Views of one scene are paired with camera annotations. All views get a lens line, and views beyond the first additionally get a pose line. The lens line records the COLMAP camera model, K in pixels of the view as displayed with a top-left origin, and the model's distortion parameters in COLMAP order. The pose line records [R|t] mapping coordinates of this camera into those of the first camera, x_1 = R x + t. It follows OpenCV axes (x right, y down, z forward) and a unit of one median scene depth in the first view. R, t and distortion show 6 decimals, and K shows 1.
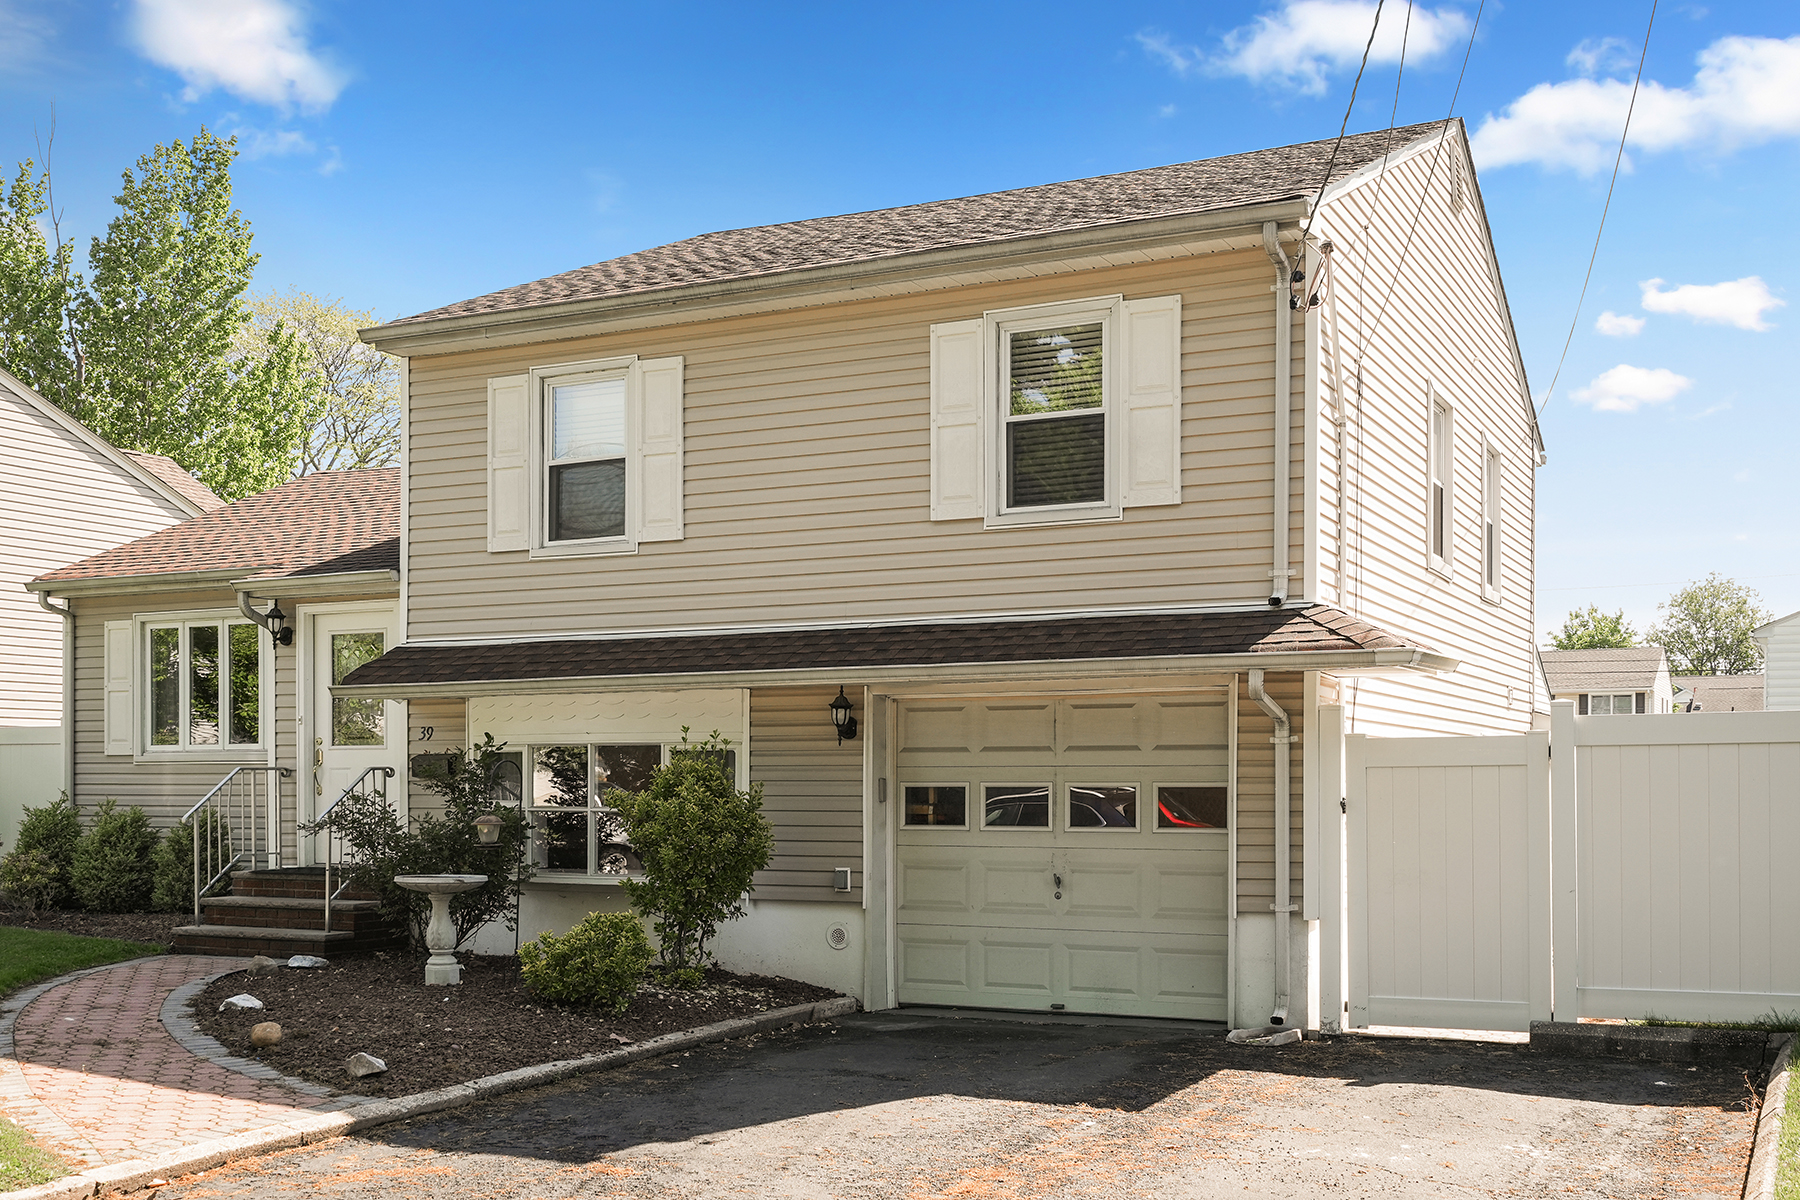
lens RADIAL K [[1935.3, 0, 900.4], [0, 1935.3, 612.1], [0, 0, 1]] dist [-0.033775, 0.000000]
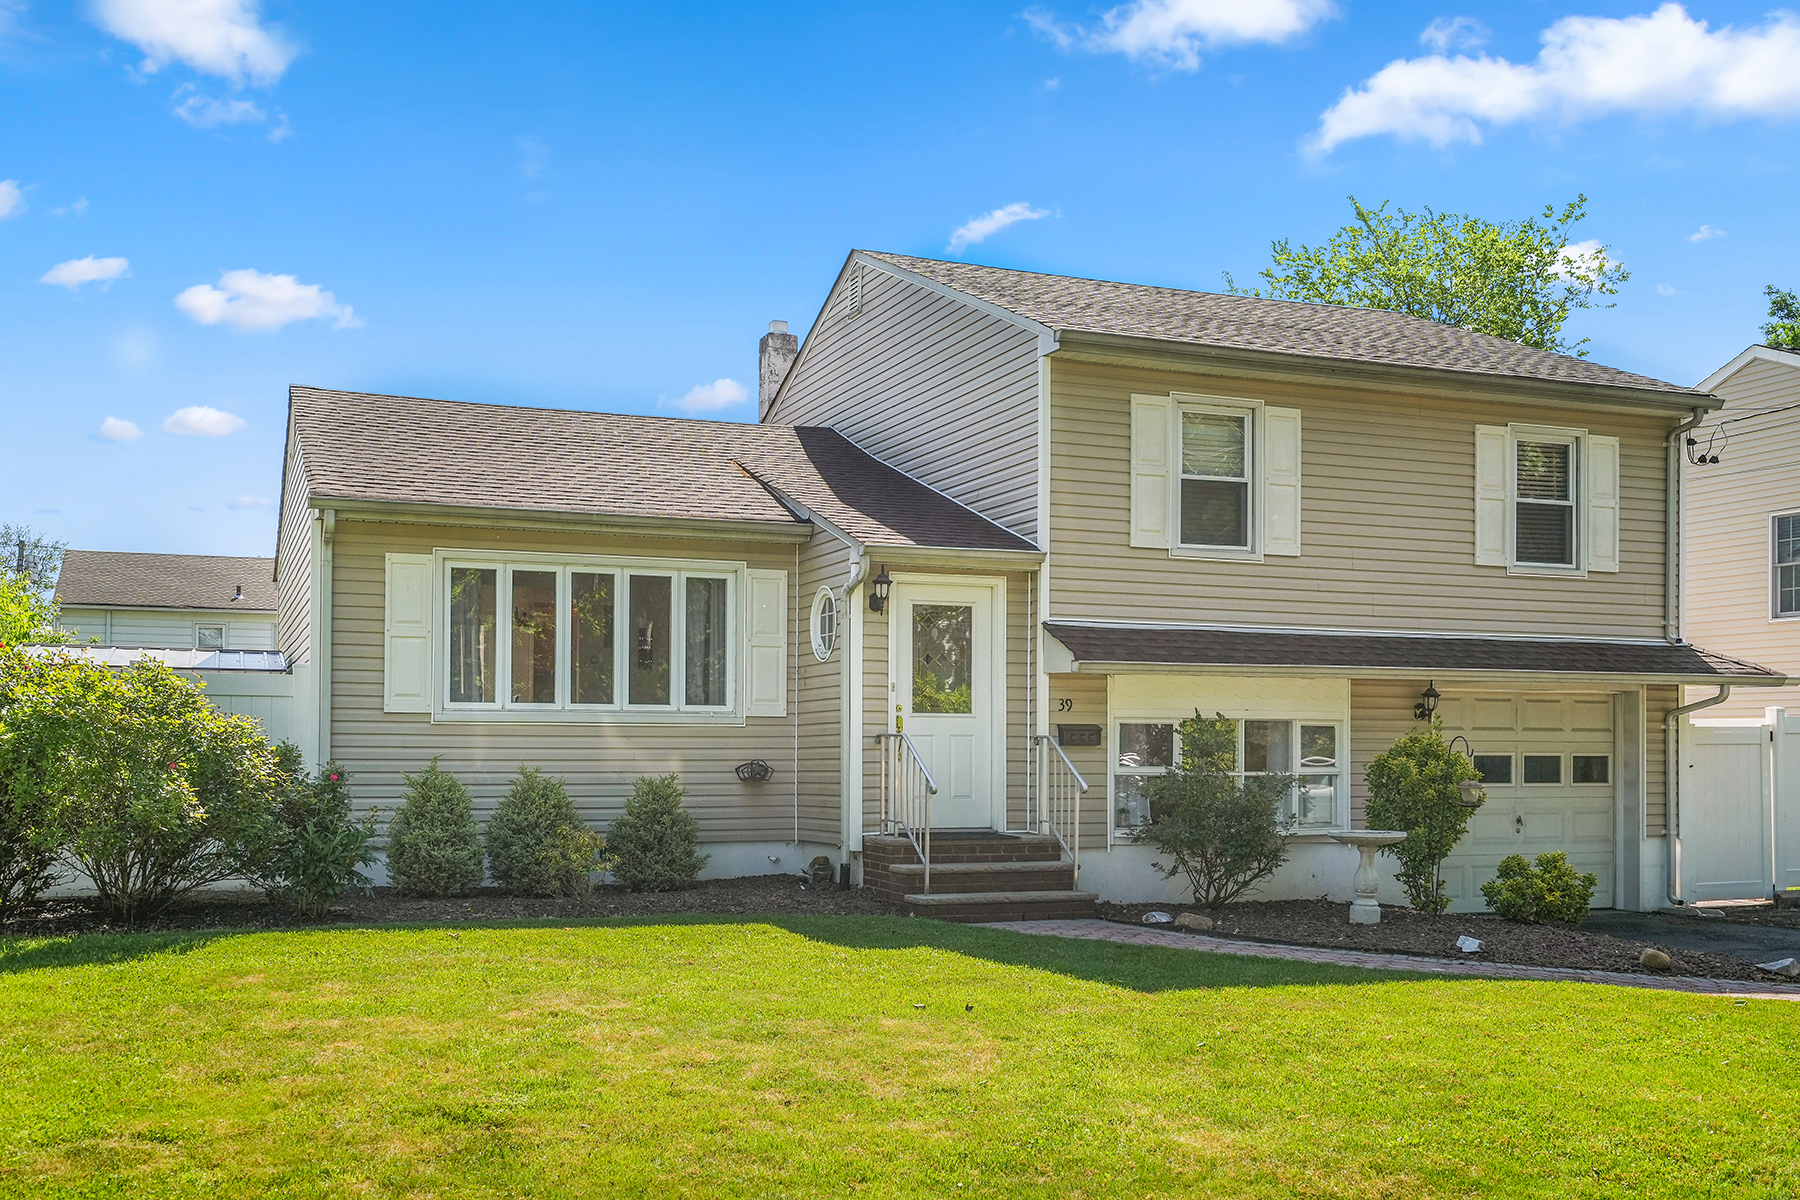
lens RADIAL K [[1685.0, 0, 898.1], [0, 1685.0, 584.8], [0, 0, 1]] dist [-0.010574, 0.000000]
pose [[0.669851, 0.074186, 0.738781, -1.148319], [-0.073981, 0.996713, -0.033008, 0.037649], [-0.738801, -0.032545, 0.673137, 0.485452]]
